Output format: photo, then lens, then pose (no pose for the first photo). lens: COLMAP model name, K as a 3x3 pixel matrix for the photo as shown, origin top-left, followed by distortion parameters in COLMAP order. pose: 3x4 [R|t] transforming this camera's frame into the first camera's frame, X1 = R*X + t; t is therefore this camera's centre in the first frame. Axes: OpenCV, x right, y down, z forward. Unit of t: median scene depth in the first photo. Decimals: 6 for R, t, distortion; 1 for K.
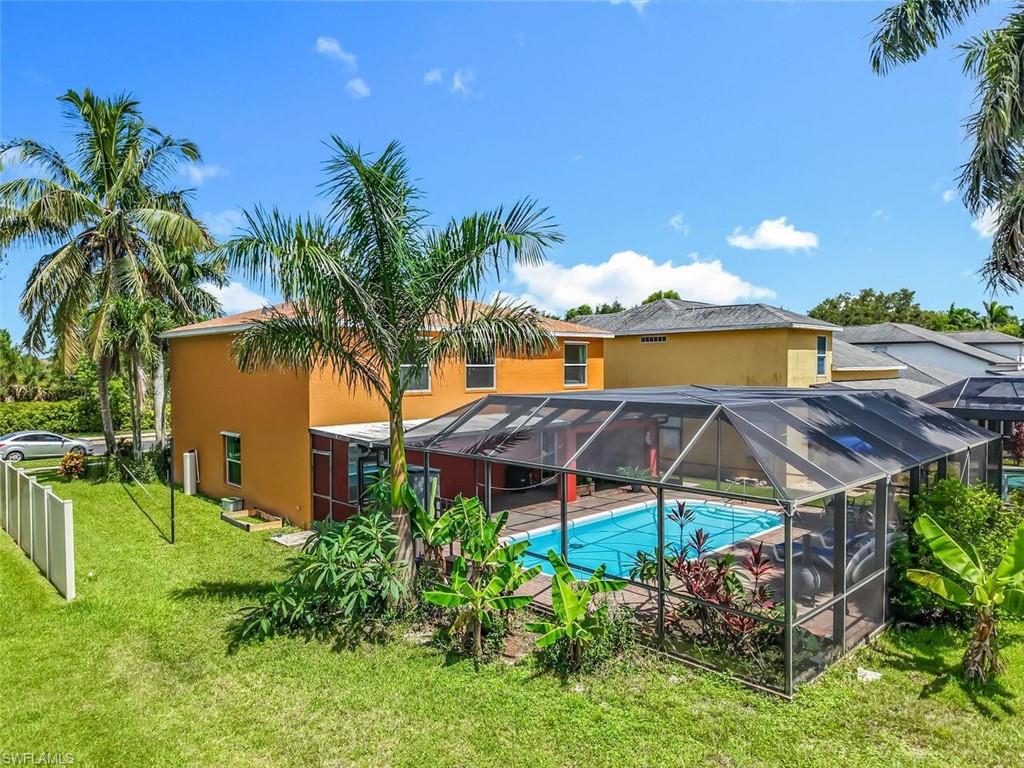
lens RADIAL K [[686.6, 0, 512.4], [0, 686.6, 384.0], [0, 0, 1]] dist [0.009512, -0.004605]
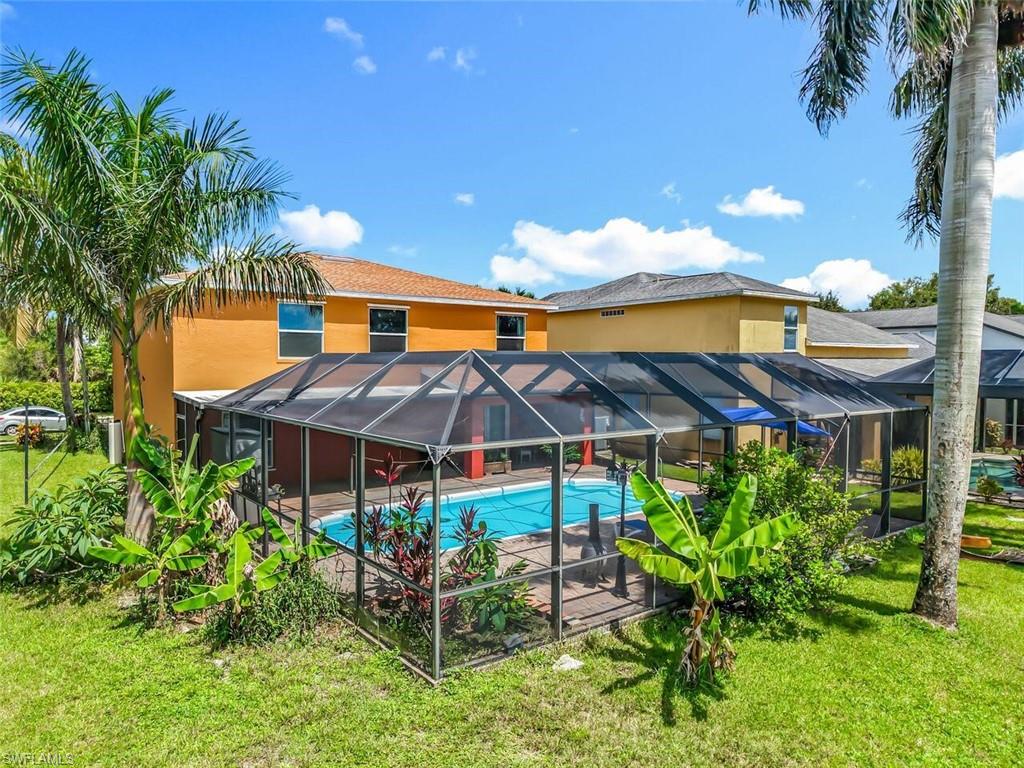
lens RADIAL K [[686.6, 0, 512.0], [0, 686.6, 381.3], [0, 0, 1]] dist [0.009512, -0.004605]
pose [[0.992895, 0.006945, -0.118790, 0.212138], [-0.006718, 0.999975, 0.002319, 0.031240], [0.118803, -0.001505, 0.992917, 0.065353]]
